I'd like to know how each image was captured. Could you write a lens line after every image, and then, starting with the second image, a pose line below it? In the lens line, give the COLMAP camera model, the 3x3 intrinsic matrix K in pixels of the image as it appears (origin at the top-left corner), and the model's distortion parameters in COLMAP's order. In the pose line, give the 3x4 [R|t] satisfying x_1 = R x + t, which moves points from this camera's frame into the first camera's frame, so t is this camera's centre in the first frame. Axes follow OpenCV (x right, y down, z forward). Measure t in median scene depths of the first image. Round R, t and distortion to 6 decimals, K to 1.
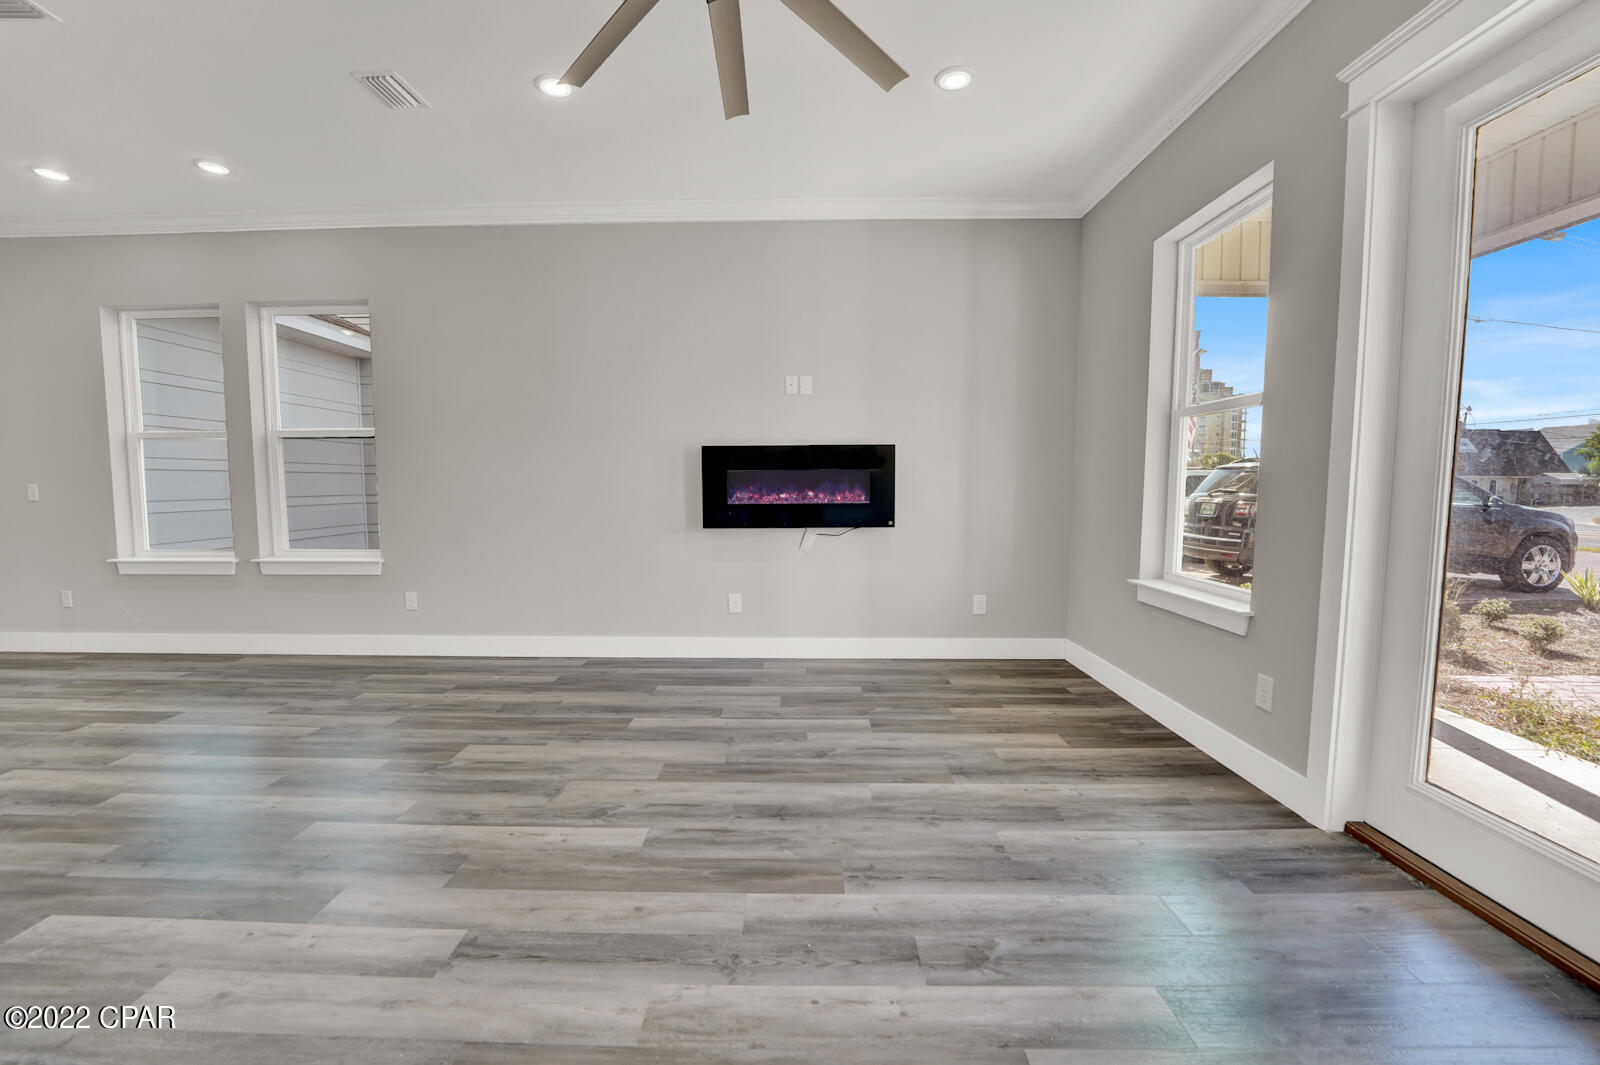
lens RADIAL K [[656.4, 0, 789.5], [0, 656.4, 537.5], [0, 0, 1]] dist [-0.028759, 0.002816]
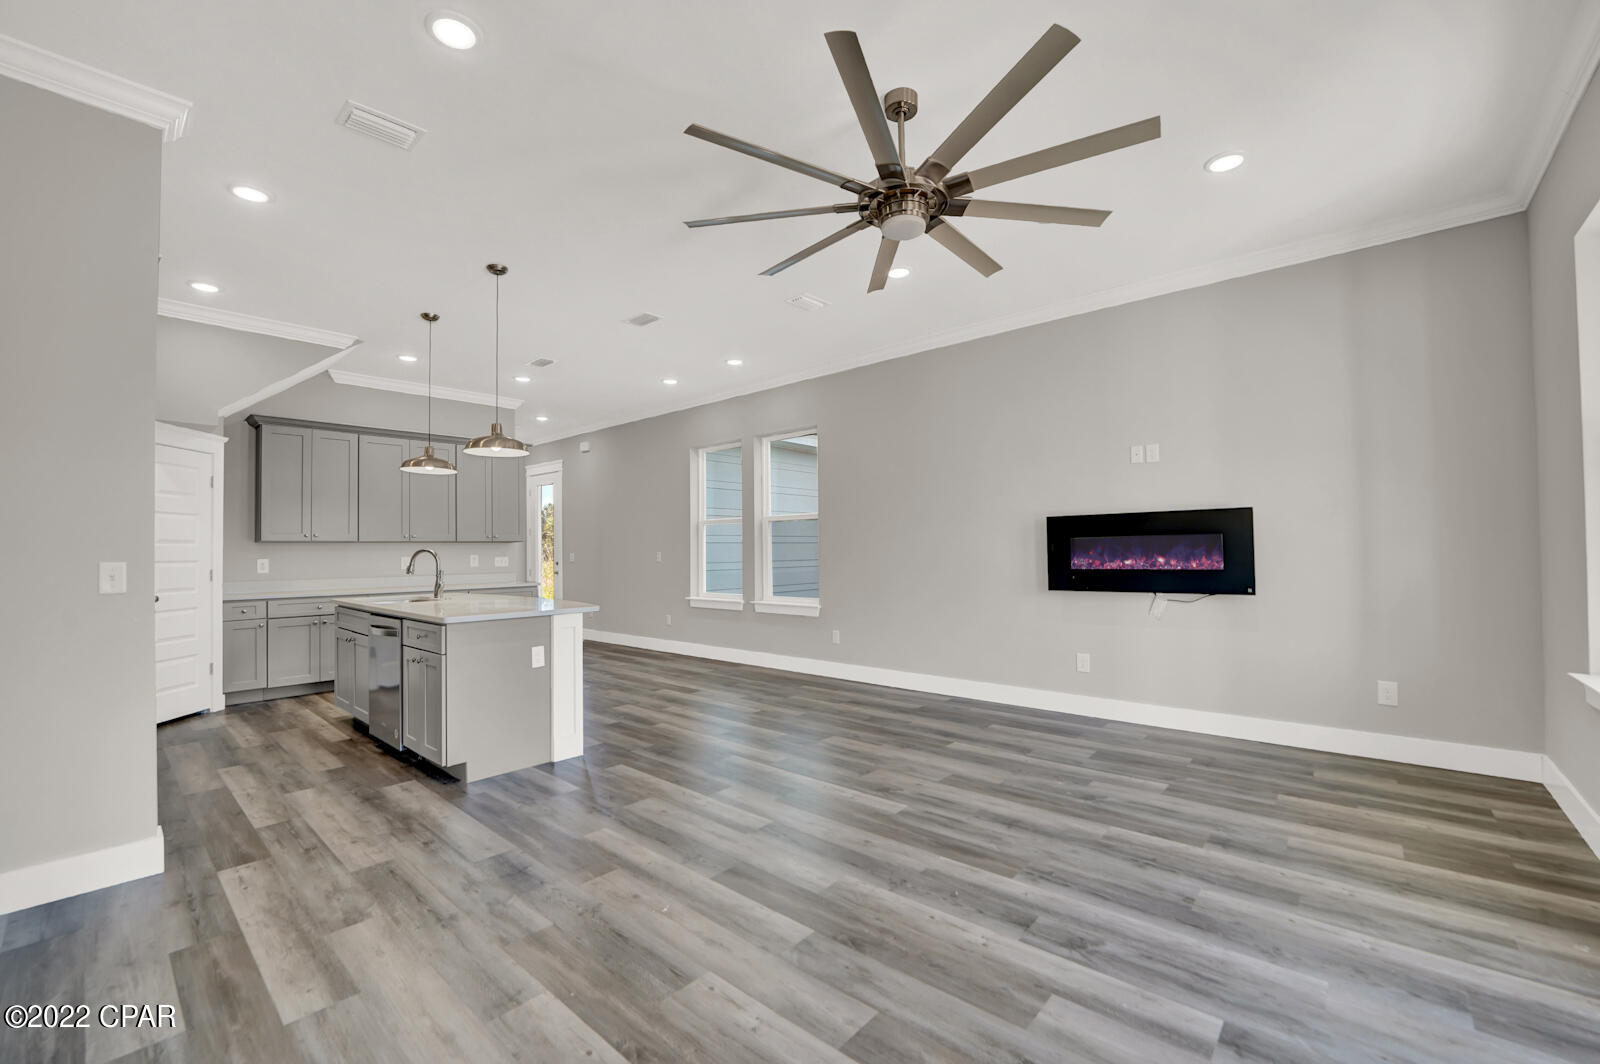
lens RADIAL K [[656.4, 0, 789.5], [0, 656.4, 537.0], [0, 0, 1]] dist [-0.028759, 0.002816]
pose [[0.754927, -0.020703, -0.655482, 0.341410], [-0.044757, 0.995545, -0.082991, 0.009438], [0.654280, 0.091990, 0.750637, -0.158293]]
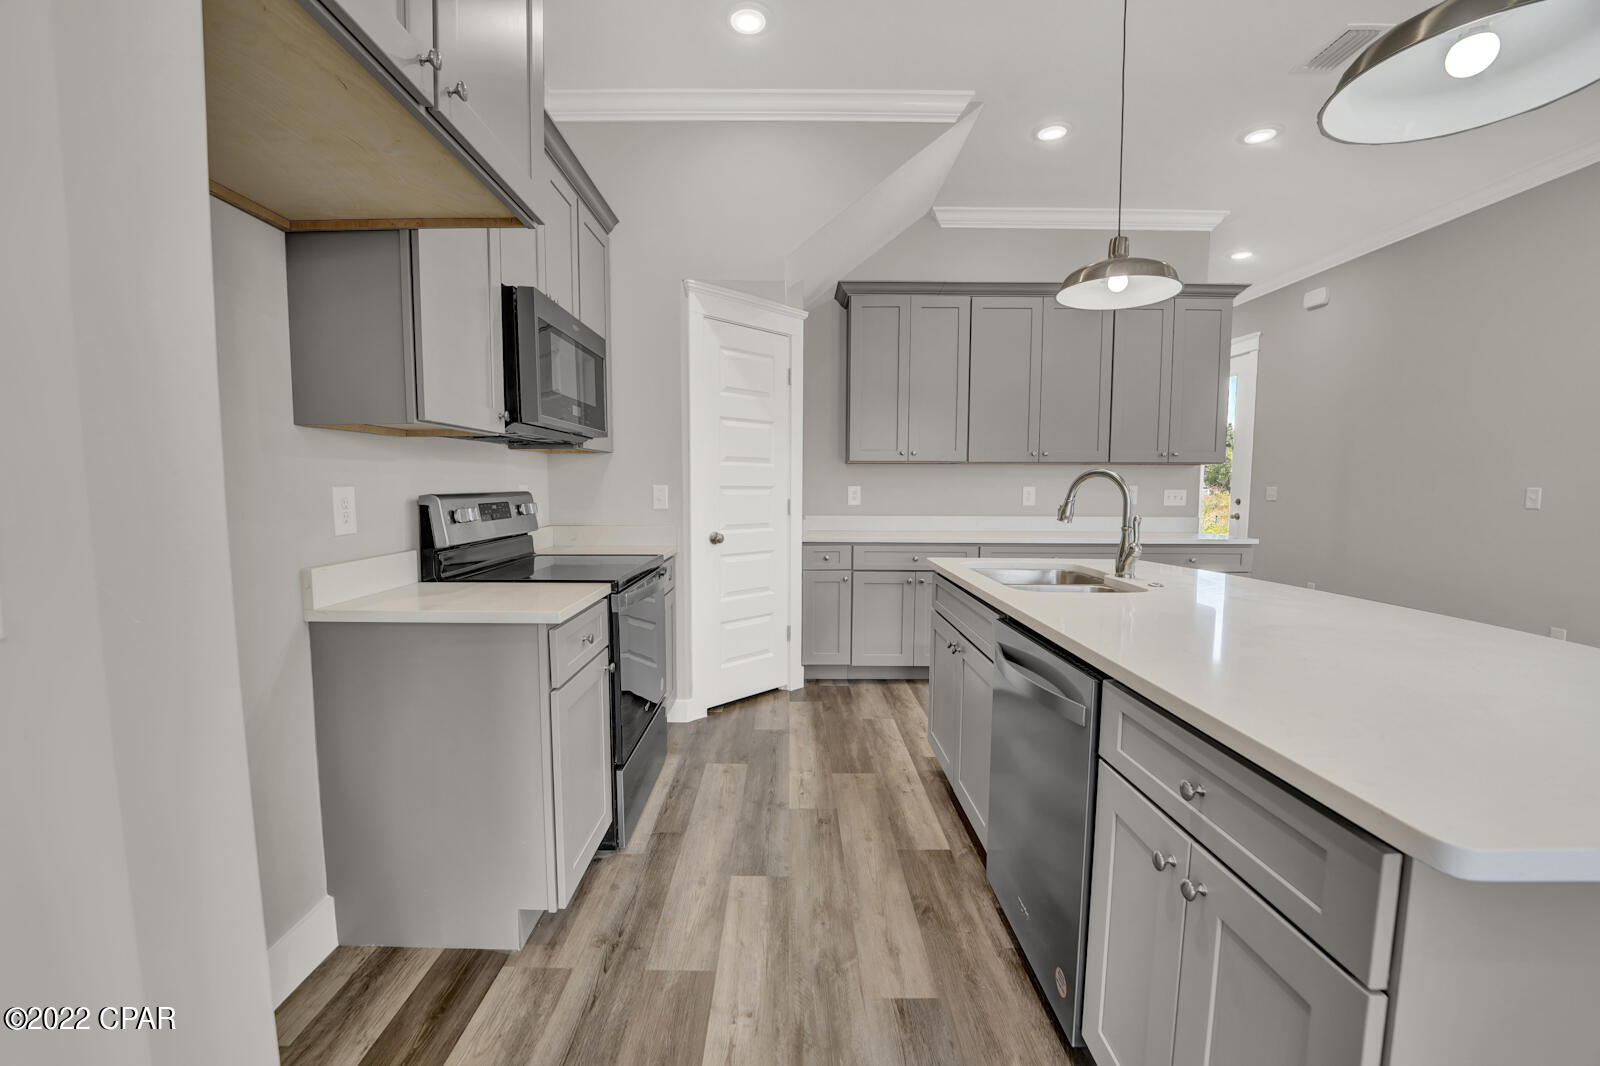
lens RADIAL K [[656.4, 0, 789.5], [0, 656.4, 538.0], [0, 0, 1]] dist [-0.028759, 0.002816]
pose [[0.017041, 0.082560, -0.996440, -0.556161], [-0.087889, 0.992851, 0.080760, -0.003803], [0.995984, 0.086200, 0.024175, 0.072701]]
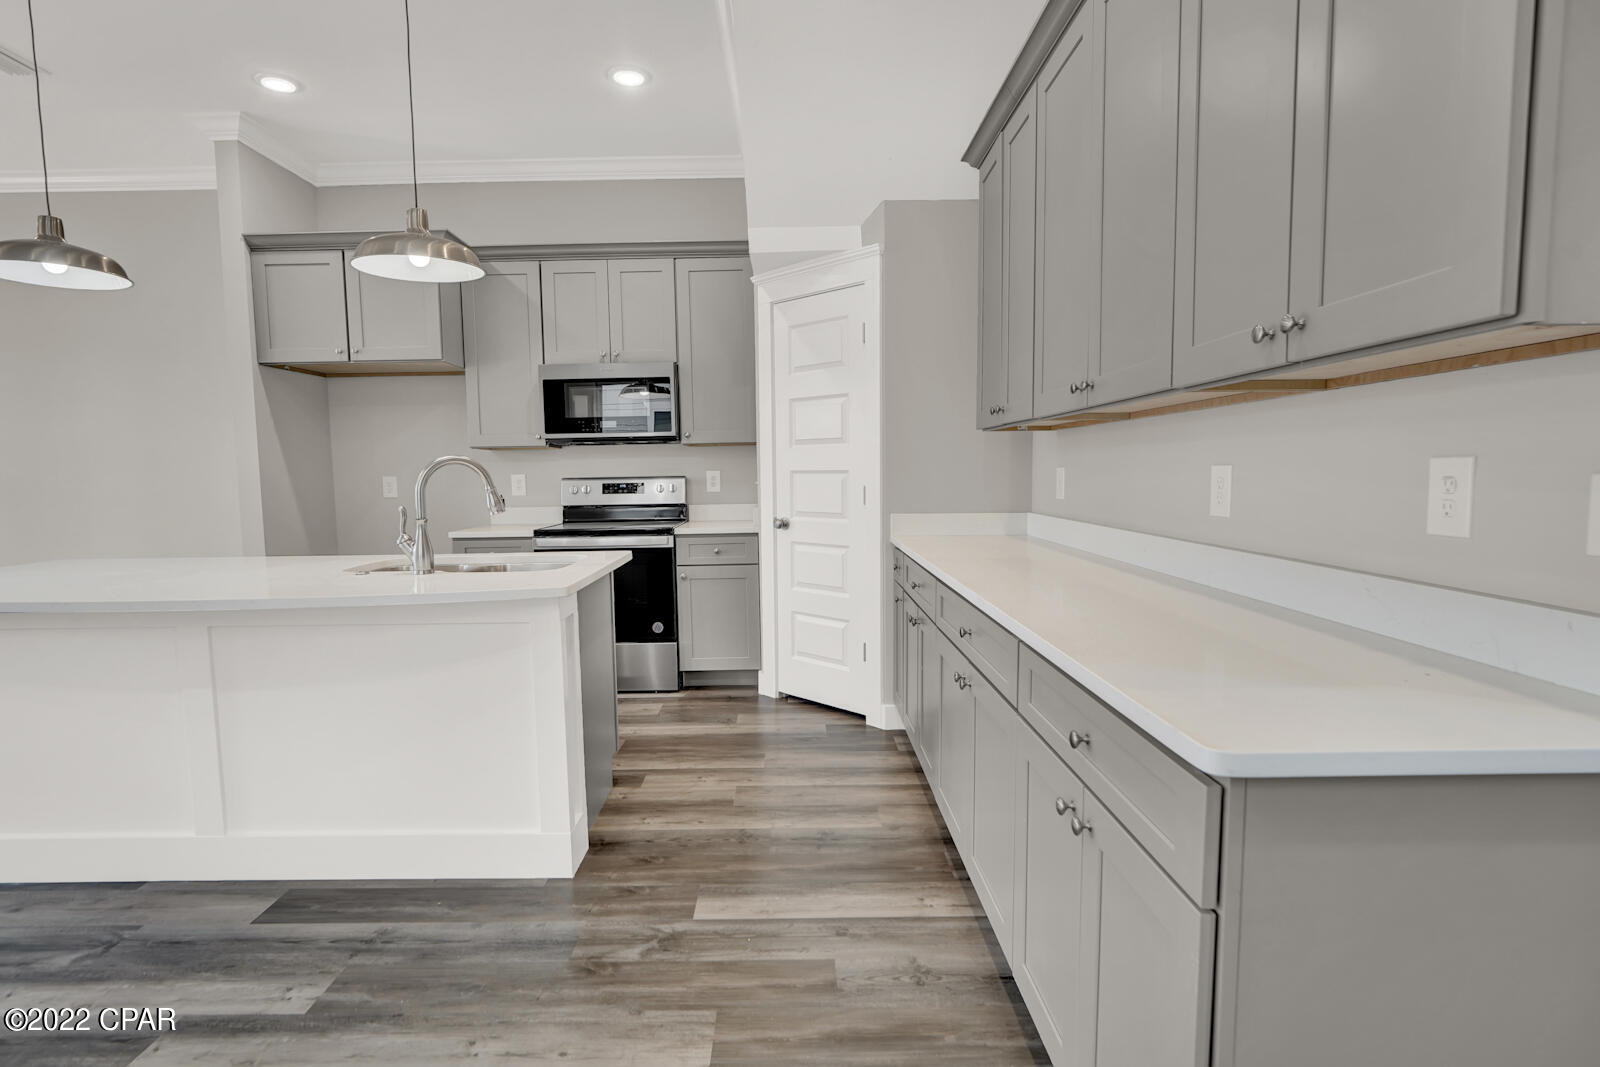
lens RADIAL K [[784.3, 0, 792.4], [0, 784.3, 541.0], [0, 0, 1]] dist [-0.018196, 0.005512]
pose [[-0.999696, 0.017198, -0.017655, -1.560194], [0.013848, 0.984492, 0.174884, -0.095406], [0.020389, 0.174587, -0.984431, 1.170096]]
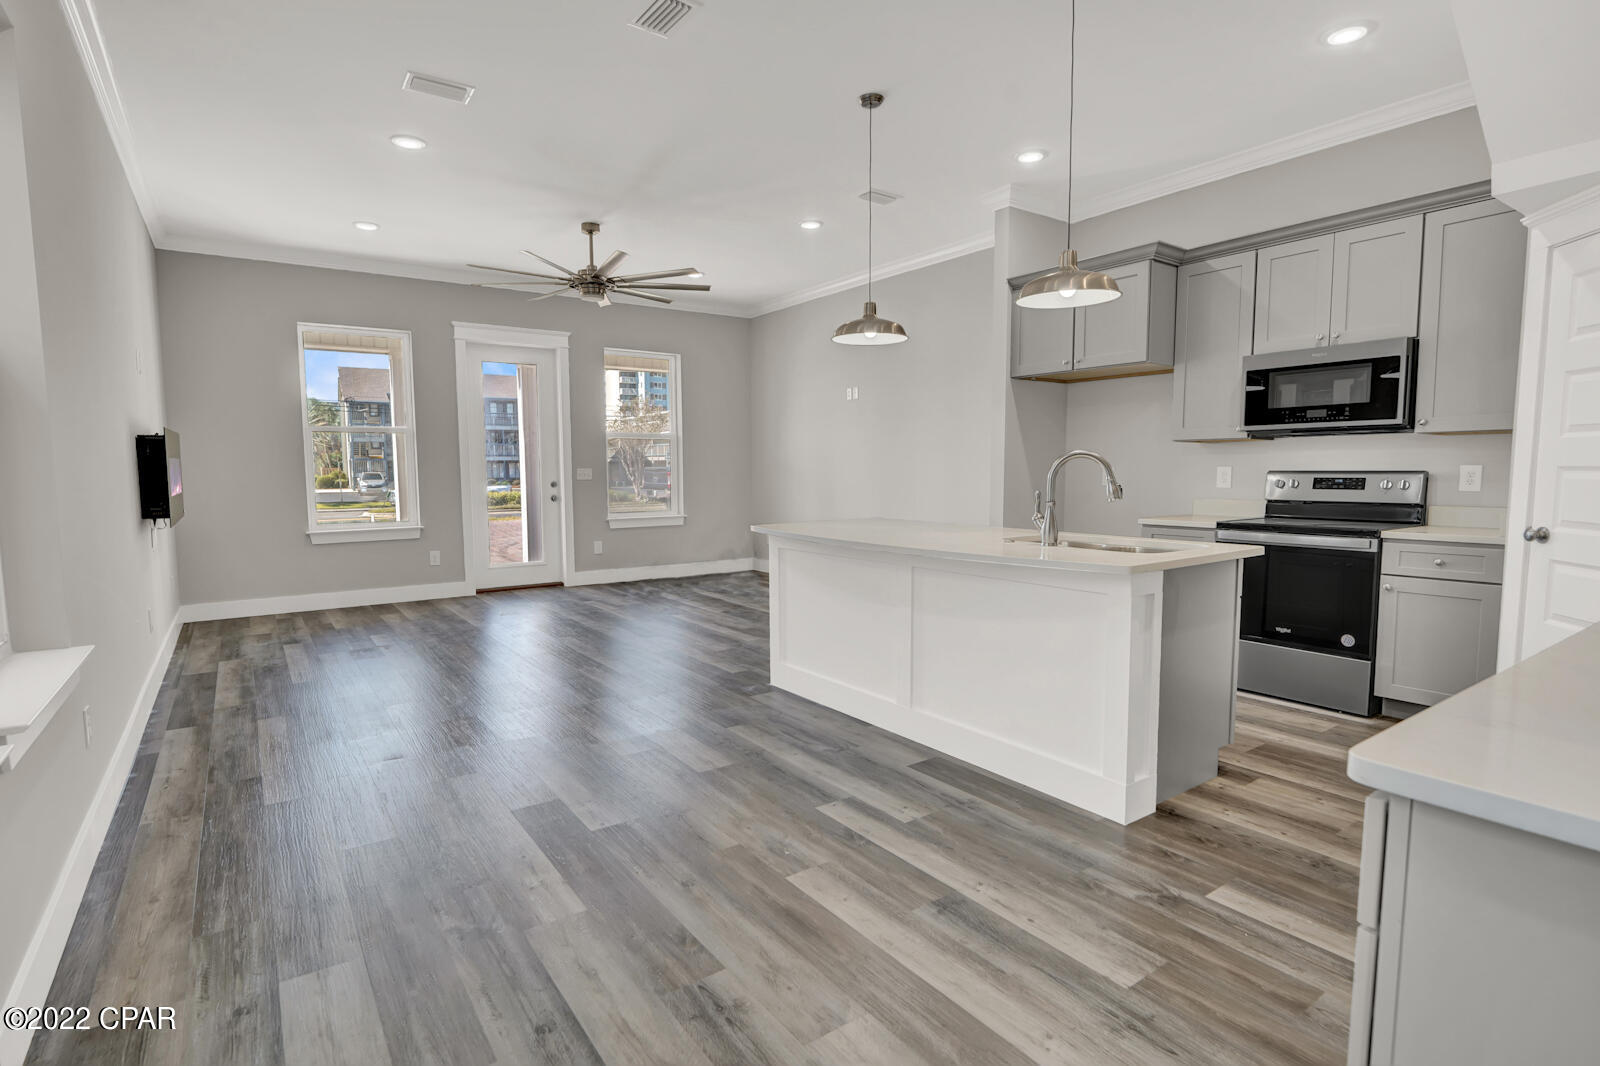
lens RADIAL K [[784.3, 0, 792.4], [0, 784.3, 540.5], [0, 0, 1]] dist [-0.018196, 0.005512]
pose [[-0.591200, -0.070433, 0.803444, -1.780508], [0.074559, 0.987141, 0.141400, -0.099693], [-0.803071, 0.143500, -0.578346, 1.214620]]
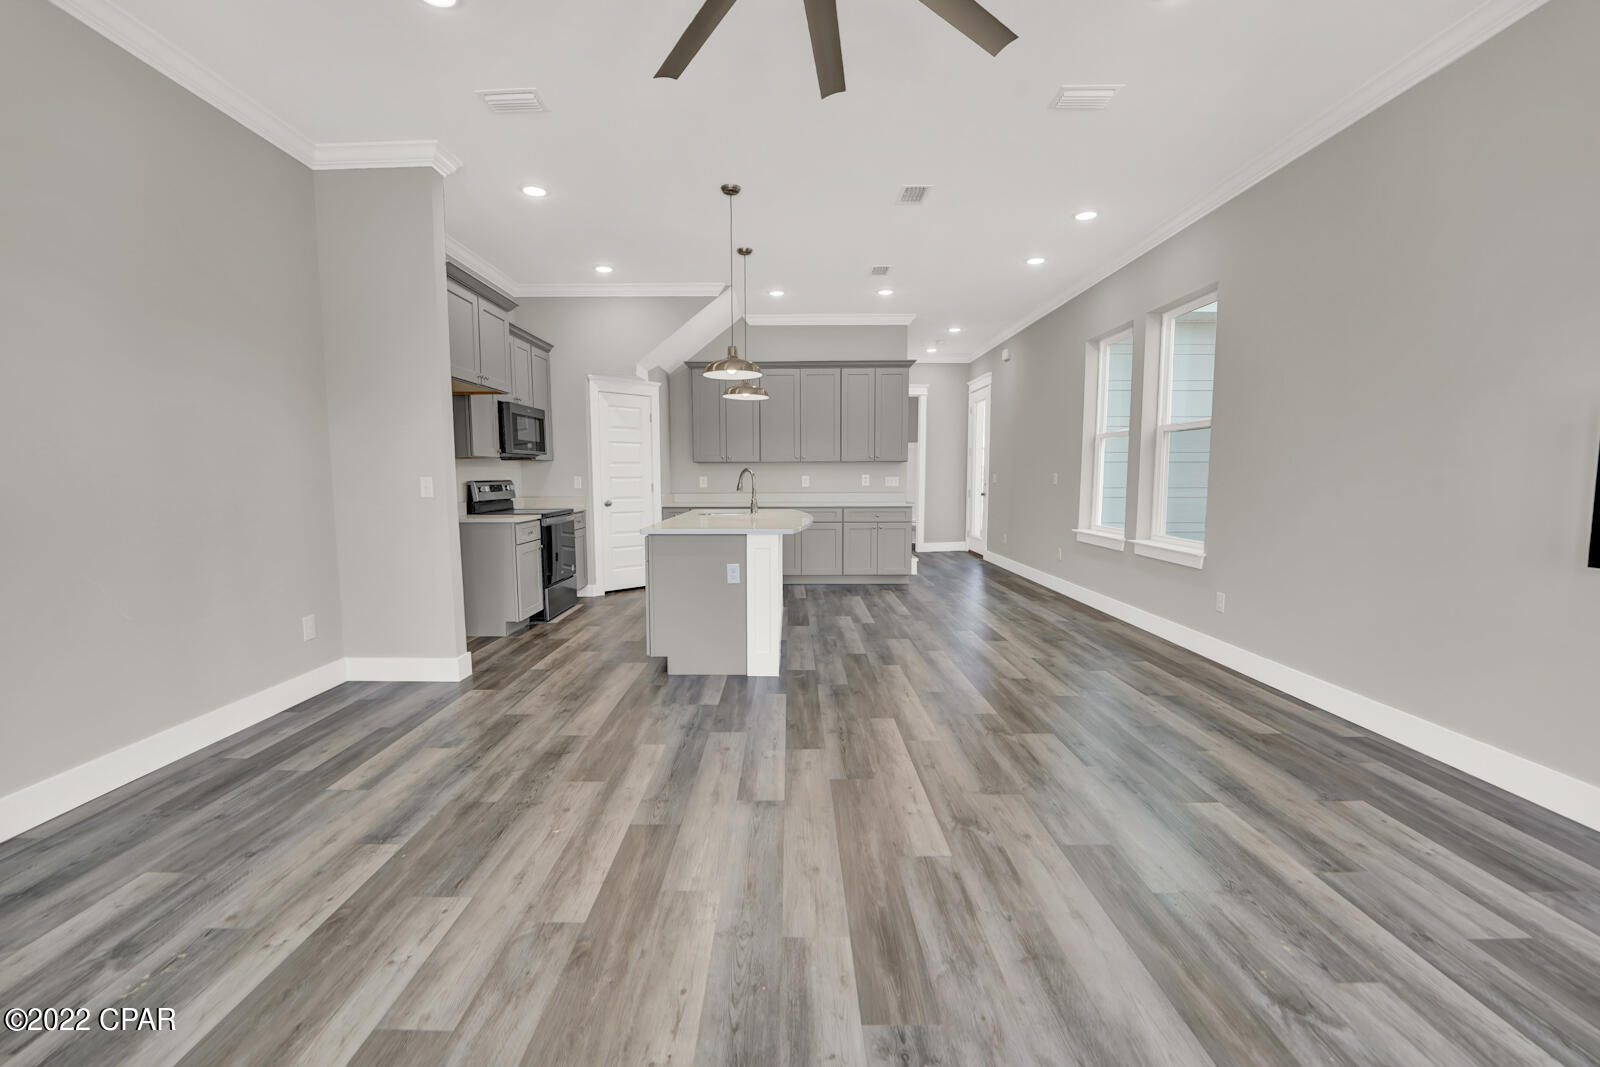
lens RADIAL K [[666.5, 0, 787.0], [0, 666.5, 541.1], [0, 0, 1]] dist [-0.024488, 0.000174]
pose [[0.011449, 0.100192, -0.994902, 0.449549], [-0.080954, 0.991794, 0.098948, -0.041973], [0.996652, 0.079409, 0.019466, 0.492432]]
